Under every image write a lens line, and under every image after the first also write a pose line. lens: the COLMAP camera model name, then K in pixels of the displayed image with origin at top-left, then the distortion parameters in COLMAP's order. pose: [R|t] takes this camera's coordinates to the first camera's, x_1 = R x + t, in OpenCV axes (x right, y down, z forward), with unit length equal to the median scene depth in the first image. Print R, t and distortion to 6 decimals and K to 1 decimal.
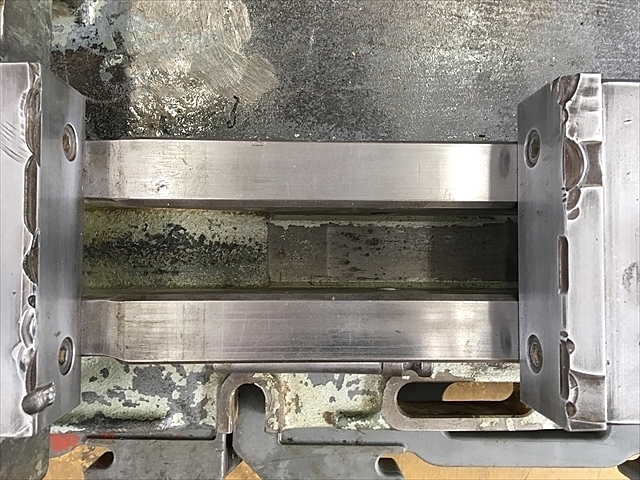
lens RADIAL K [[549.5, 0, 322.3], [0, 549.5, 238.3], [0, 0, 1]] dist [0.082101, -0.158706]
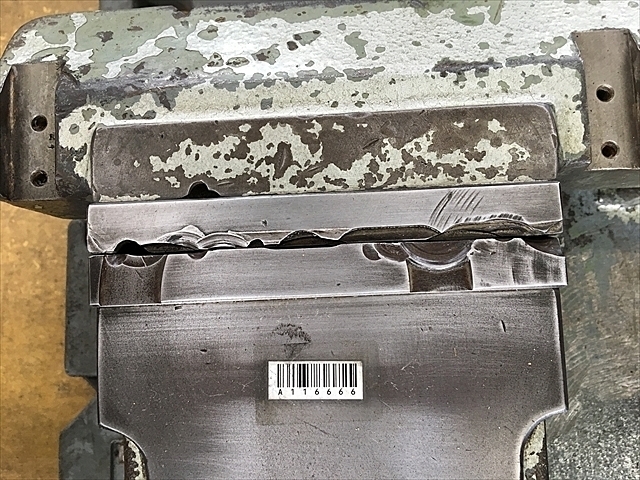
lens RADIAL K [[549.5, 0, 325.5], [0, 549.5, 235.9], [0, 0, 1]] dist [0.082101, -0.158706]
pose [[0.045669, 0.990812, -0.127301, -0.289155], [-0.996912, 0.053354, 0.057627, -0.021734], [0.063889, 0.124276, 0.990189, 0.150213]]
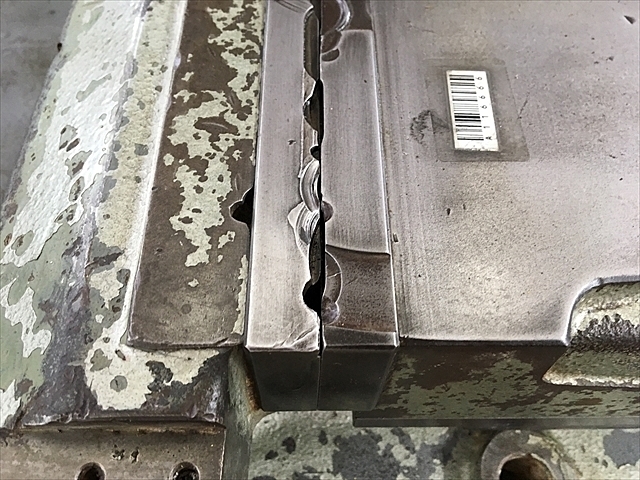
lens RADIAL K [[549.5, 0, 321.3], [0, 549.5, 240.8], [0, 0, 1]] dist [0.082101, -0.158706]
pose [[0.999756, -0.018782, -0.011648, -0.344054], [0.010779, 0.874487, -0.484929, 0.348533], [0.019294, 0.484685, 0.874476, 0.324301]]
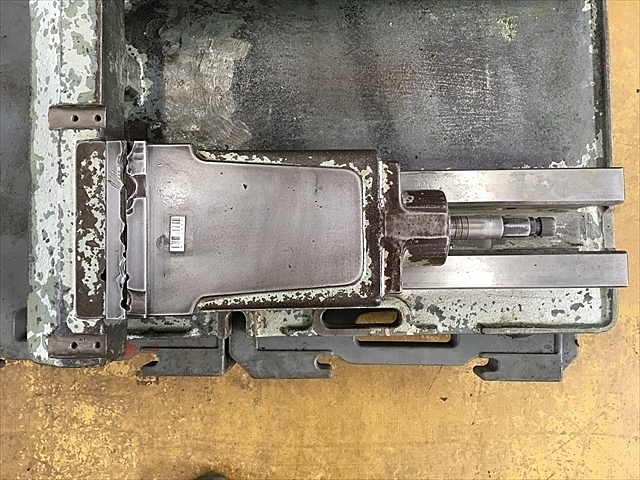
lens RADIAL K [[549.5, 0, 324.3], [0, 549.5, 238.9], [0, 0, 1]] dist [0.082101, -0.158706]
pose [[0.999485, -0.017975, -0.026583, 0.192217], [0.017755, 0.999806, -0.008486, 0.056736], [0.026731, 0.008010, 0.999611, -0.719568]]
